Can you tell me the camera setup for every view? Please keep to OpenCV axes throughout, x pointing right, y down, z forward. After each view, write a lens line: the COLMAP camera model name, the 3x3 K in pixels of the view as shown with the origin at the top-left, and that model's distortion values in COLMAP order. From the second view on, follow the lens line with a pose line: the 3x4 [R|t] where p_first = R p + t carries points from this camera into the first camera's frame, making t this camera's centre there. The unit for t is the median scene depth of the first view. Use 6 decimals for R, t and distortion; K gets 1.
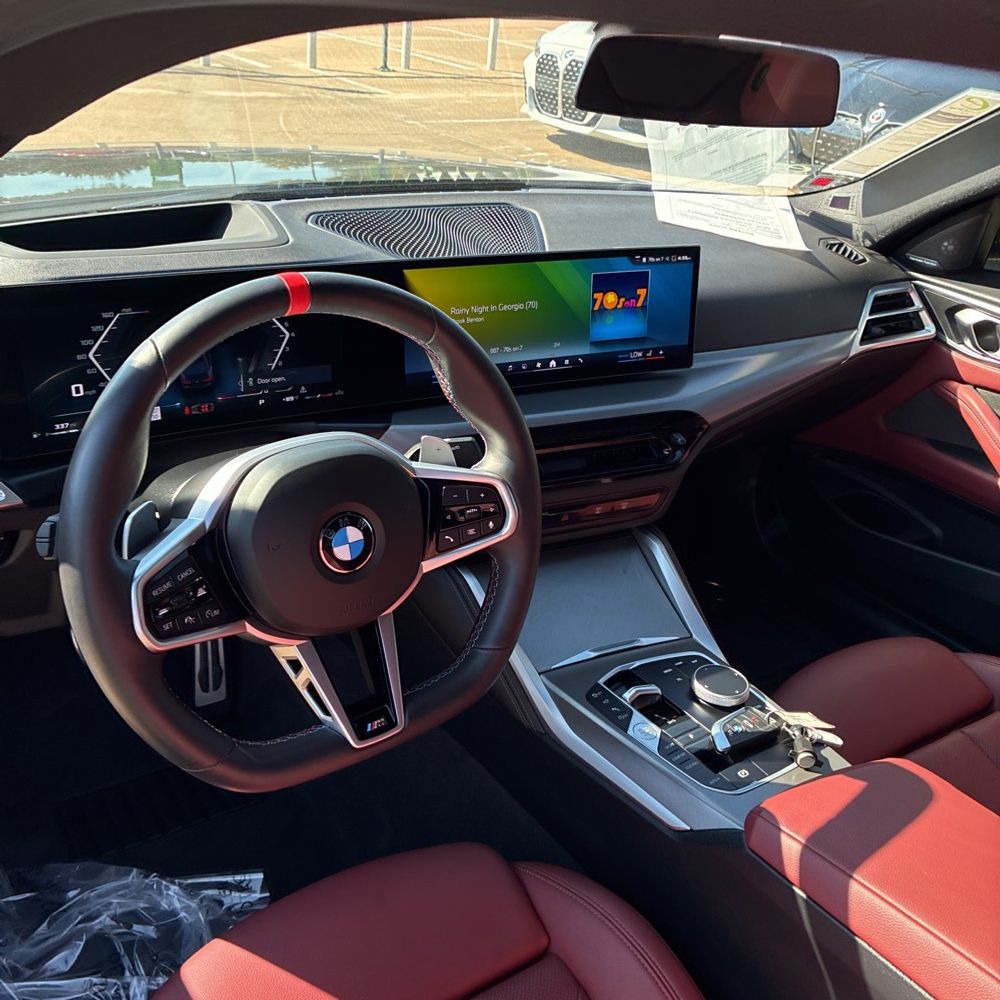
lens RADIAL K [[1057.0, 0, 434.8], [0, 1057.0, 476.6], [0, 0, 1]] dist [0.027501, -0.027090]
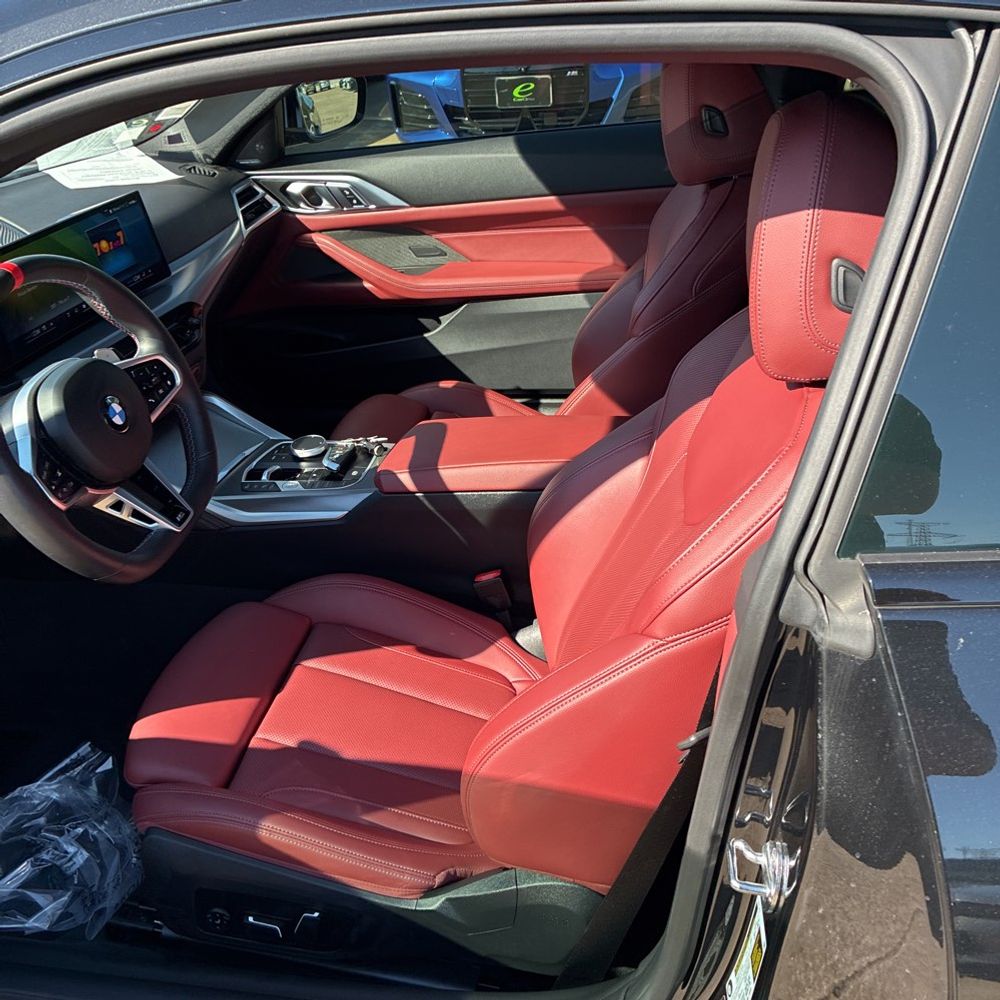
lens RADIAL K [[1086.3, 0, 498.9], [0, 1086.3, 477.5], [0, 0, 1]] dist [0.000949, -0.003707]
pose [[0.689697, -0.451620, 0.566001, -0.401144], [0.430783, 0.884202, 0.180588, 0.062093], [-0.582016, 0.119273, 0.804382, -0.378079]]
